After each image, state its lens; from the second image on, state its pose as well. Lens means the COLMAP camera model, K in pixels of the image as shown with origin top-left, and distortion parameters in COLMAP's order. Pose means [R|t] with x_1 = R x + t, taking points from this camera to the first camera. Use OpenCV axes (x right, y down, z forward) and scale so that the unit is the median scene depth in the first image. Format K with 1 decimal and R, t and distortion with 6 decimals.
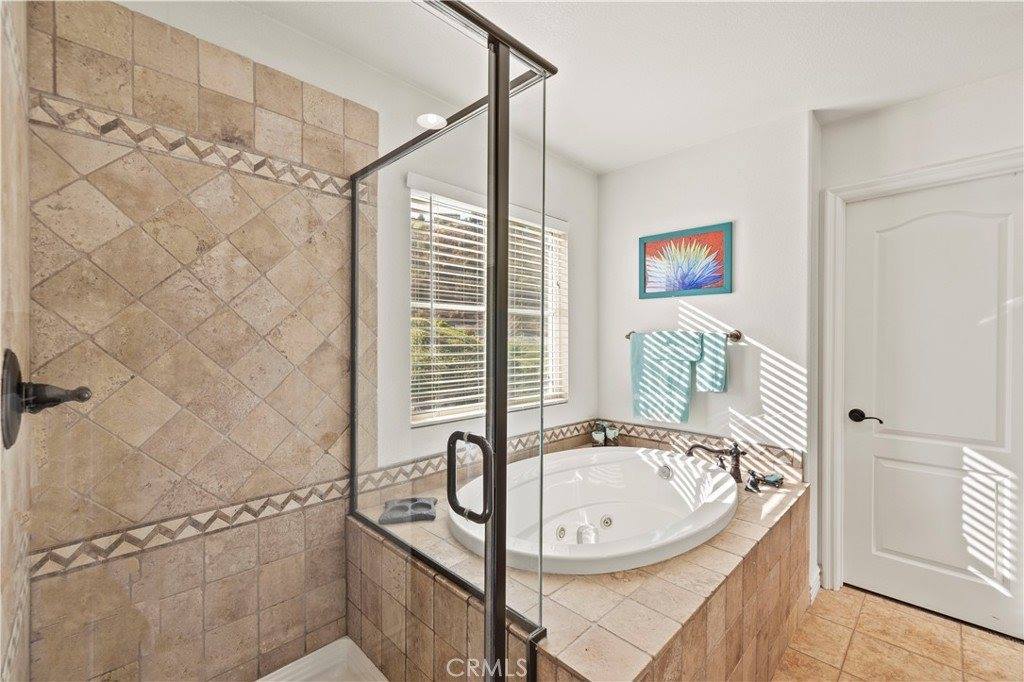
lens RADIAL K [[441.1, 0, 511.2], [0, 441.1, 334.3], [0, 0, 1]] dist [0.002499, 0.000801]
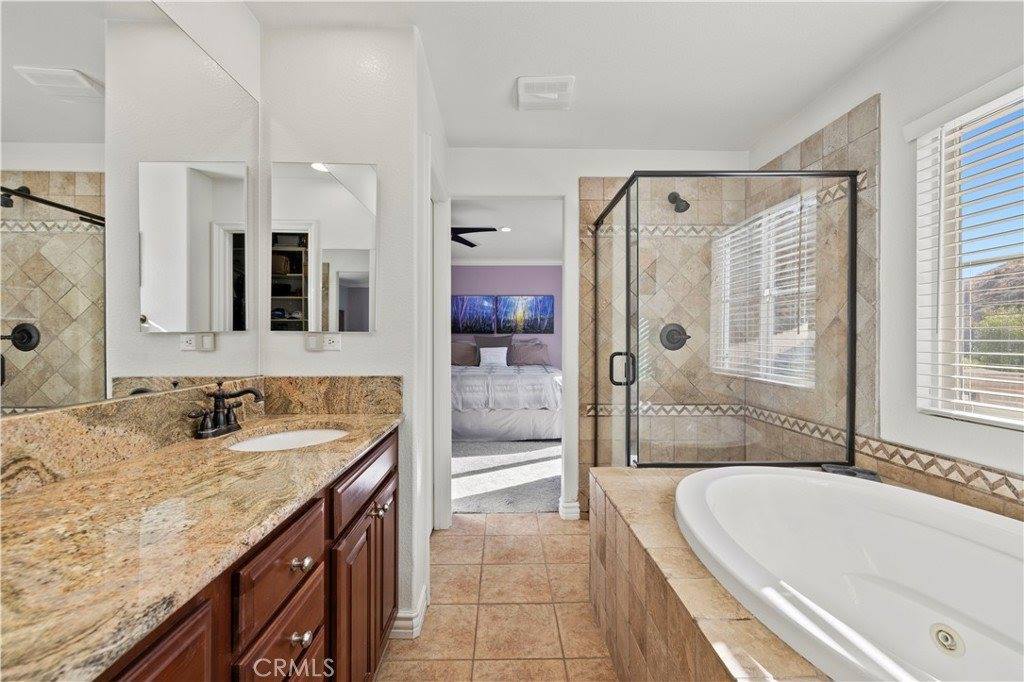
lens RADIAL K [[441.1, 0, 513.7], [0, 441.1, 345.2], [0, 0, 1]] dist [0.002499, 0.000801]
pose [[-0.695498, -0.001641, -0.718526, 1.155312], [-0.009867, 0.999925, 0.007267, 0.098991], [0.718460, 0.012144, -0.695462, 1.242275]]
